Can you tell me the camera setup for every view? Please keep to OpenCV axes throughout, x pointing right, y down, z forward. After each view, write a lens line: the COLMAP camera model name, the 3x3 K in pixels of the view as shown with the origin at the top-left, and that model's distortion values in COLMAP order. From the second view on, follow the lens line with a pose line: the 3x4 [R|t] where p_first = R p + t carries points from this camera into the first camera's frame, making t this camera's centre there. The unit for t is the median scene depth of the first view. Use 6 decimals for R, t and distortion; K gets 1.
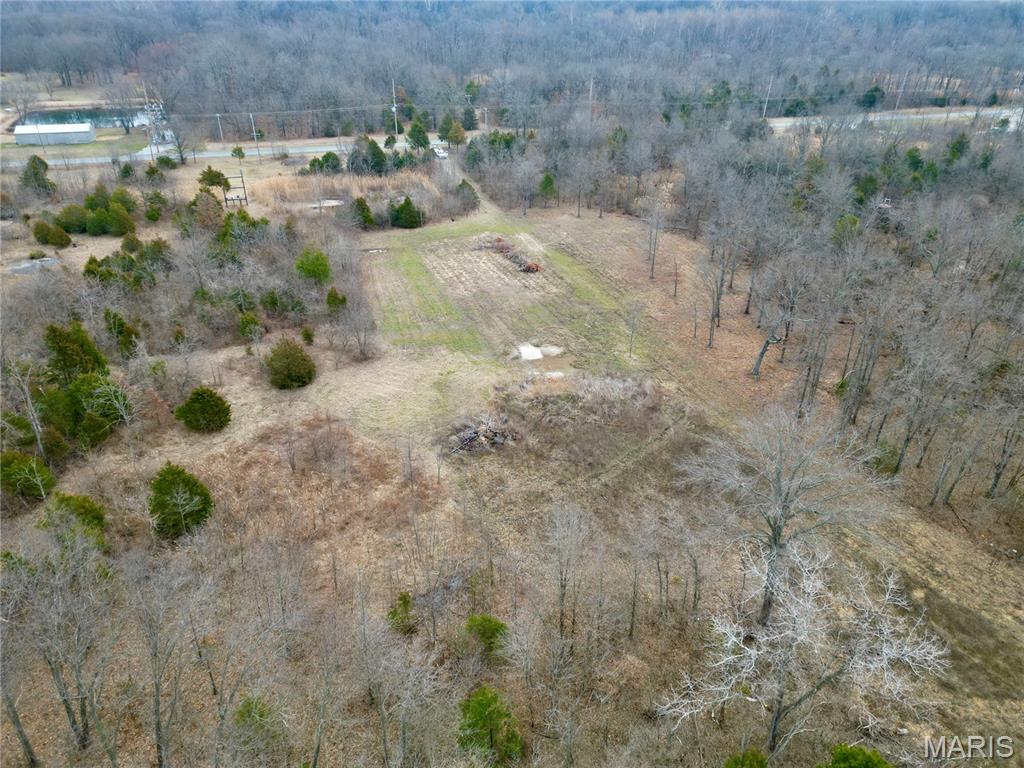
lens RADIAL K [[709.1, 0, 512.0], [0, 709.1, 384.0], [0, 0, 1]] dist [0.072361, -0.054086]
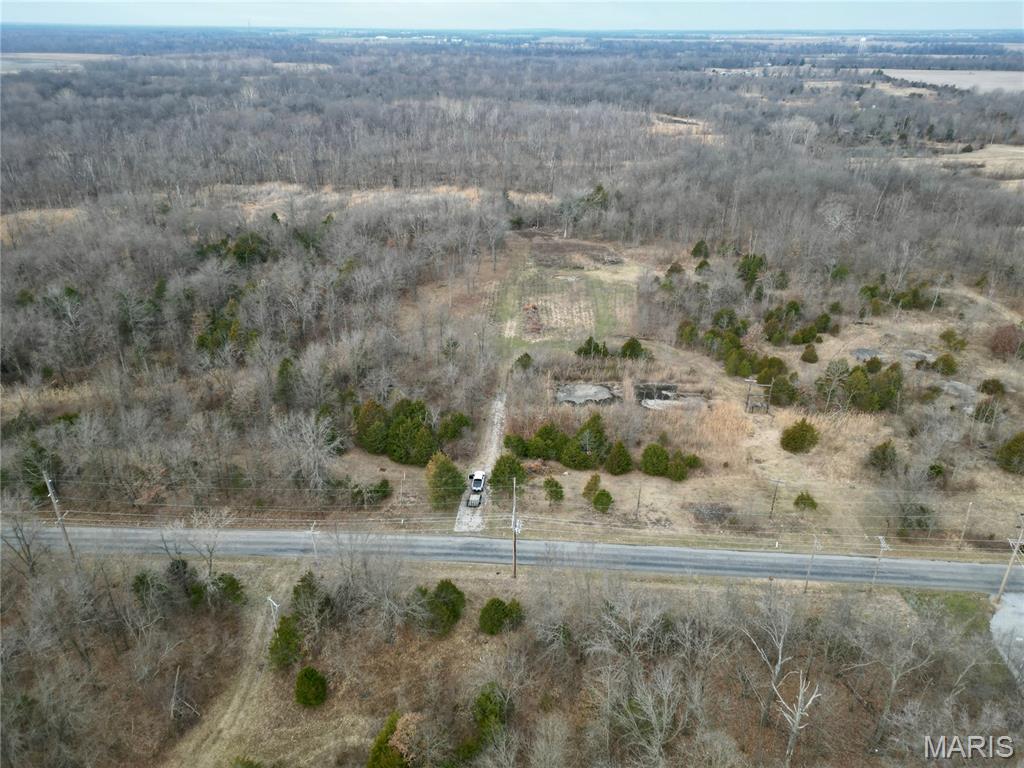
lens RADIAL K [[709.1, 0, 512.0], [0, 709.1, 384.0], [0, 0, 1]] dist [0.072361, -0.054086]
pose [[-0.919828, -0.192124, 0.342059, -0.434565], [0.182374, 0.562556, 0.806393, -1.164438], [-0.347355, 0.804126, -0.482417, 1.652635]]
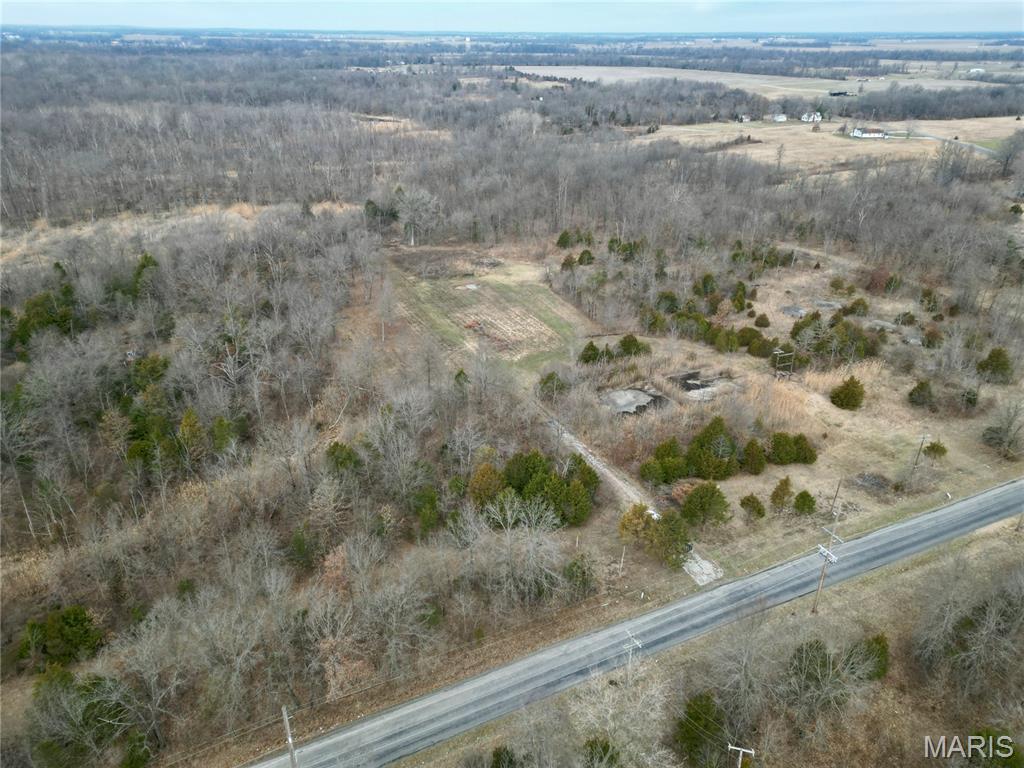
lens RADIAL K [[707.6, 0, 512.0], [0, 707.6, 384.0], [0, 0, 1]] dist [0.097880, -0.092353]
pose [[-0.995192, 0.025990, -0.094431, 0.076223], [-0.064670, 0.549714, 0.832846, -1.111143], [0.073556, 0.834948, -0.545390, 1.625177]]
